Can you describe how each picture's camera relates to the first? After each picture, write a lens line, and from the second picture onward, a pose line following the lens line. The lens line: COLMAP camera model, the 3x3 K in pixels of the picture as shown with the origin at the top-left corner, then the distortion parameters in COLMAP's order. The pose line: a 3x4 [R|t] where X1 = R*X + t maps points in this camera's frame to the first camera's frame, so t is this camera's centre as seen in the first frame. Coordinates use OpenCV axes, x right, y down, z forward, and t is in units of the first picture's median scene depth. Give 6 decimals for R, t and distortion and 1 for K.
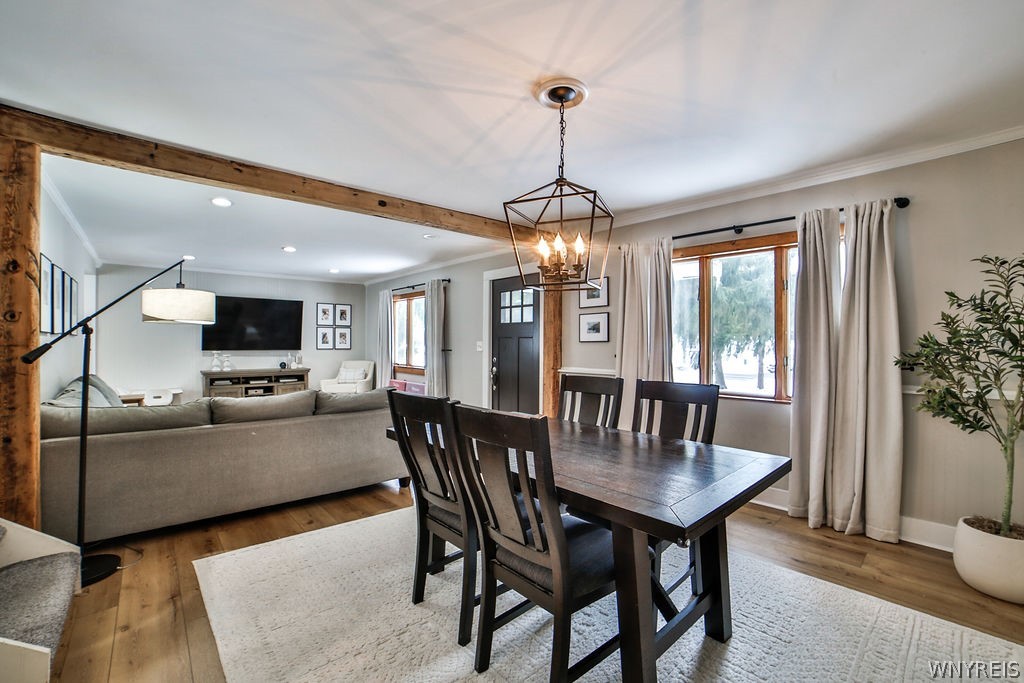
lens RADIAL K [[435.5, 0, 516.7], [0, 435.5, 341.7], [0, 0, 1]] dist [-0.114909, 0.043704]
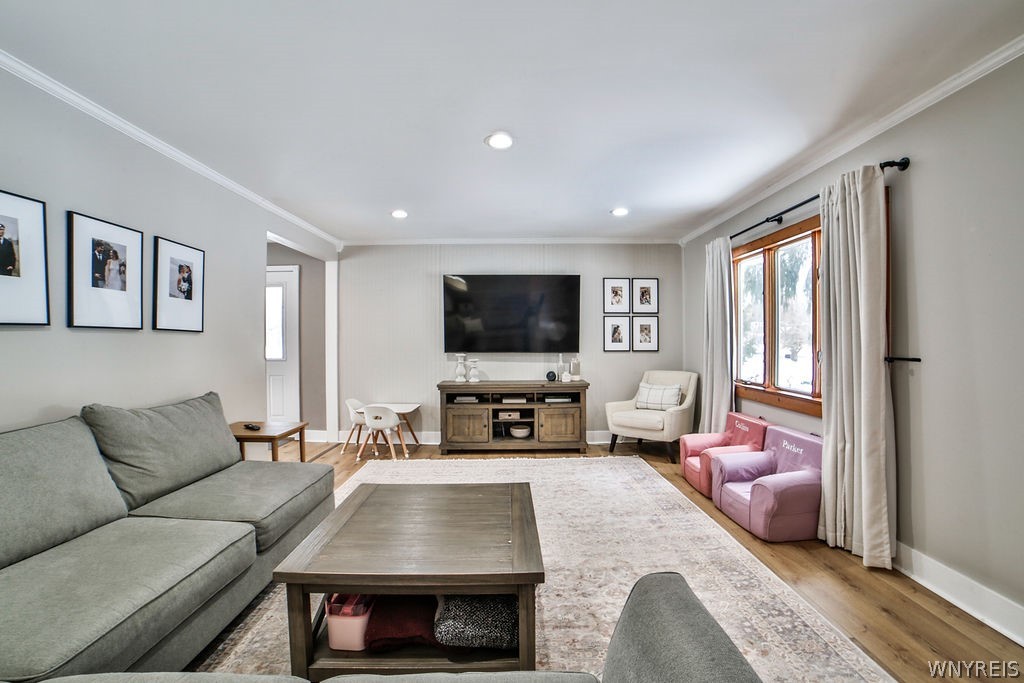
lens RADIAL K [[435.5, 0, 516.7], [0, 435.5, 341.7], [0, 0, 1]] dist [-0.114909, 0.043704]
pose [[0.748129, -0.005079, -0.663534, -0.163752], [0.006951, 0.999976, 0.000184, 0.002725], [0.663517, -0.004750, 0.748146, 0.505665]]
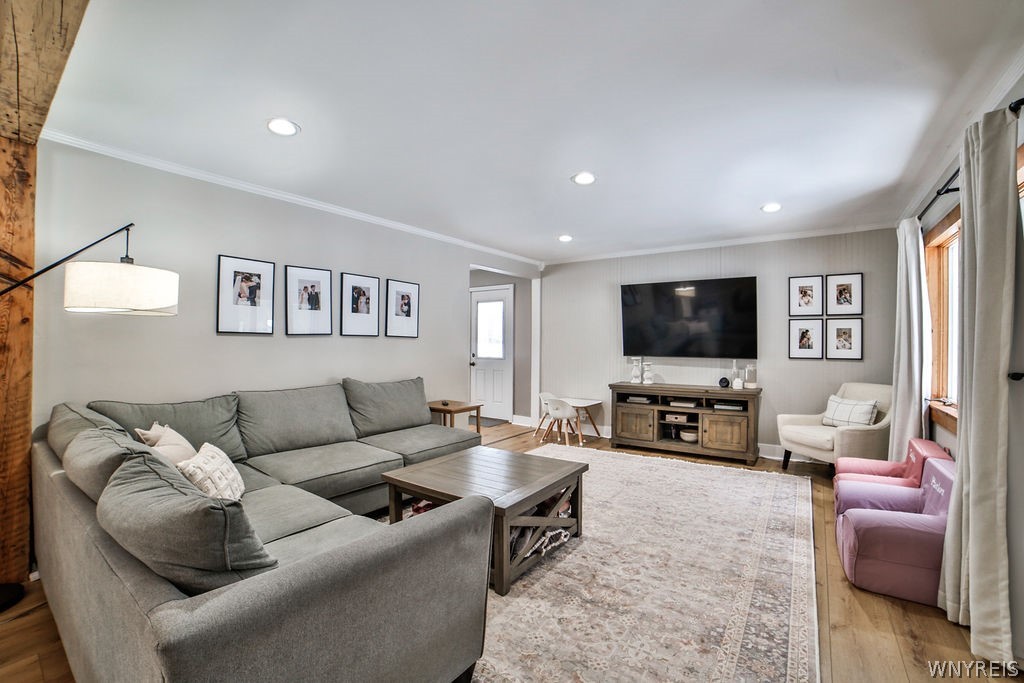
lens RADIAL K [[435.5, 0, 516.7], [0, 435.5, 341.7], [0, 0, 1]] dist [-0.114909, 0.043704]
pose [[0.212805, -0.007416, -0.977067, -0.001124], [-0.004789, 0.999951, -0.008633, 0.002249], [0.977083, 0.006517, 0.212759, 0.610578]]
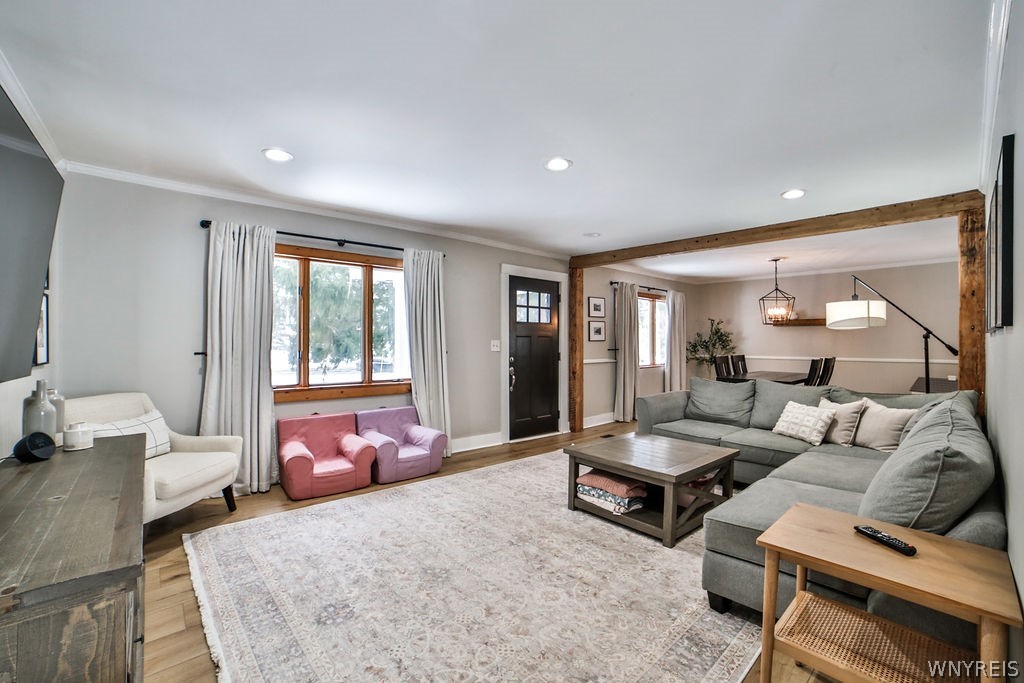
lens RADIAL K [[435.5, 0, 516.7], [0, 435.5, 341.7], [0, 0, 1]] dist [-0.114909, 0.043704]
pose [[0.009415, -0.006389, 0.999935, -0.828922], [-0.003919, 0.999972, 0.006426, -0.002918], [-0.999948, -0.003980, 0.009390, 0.807285]]
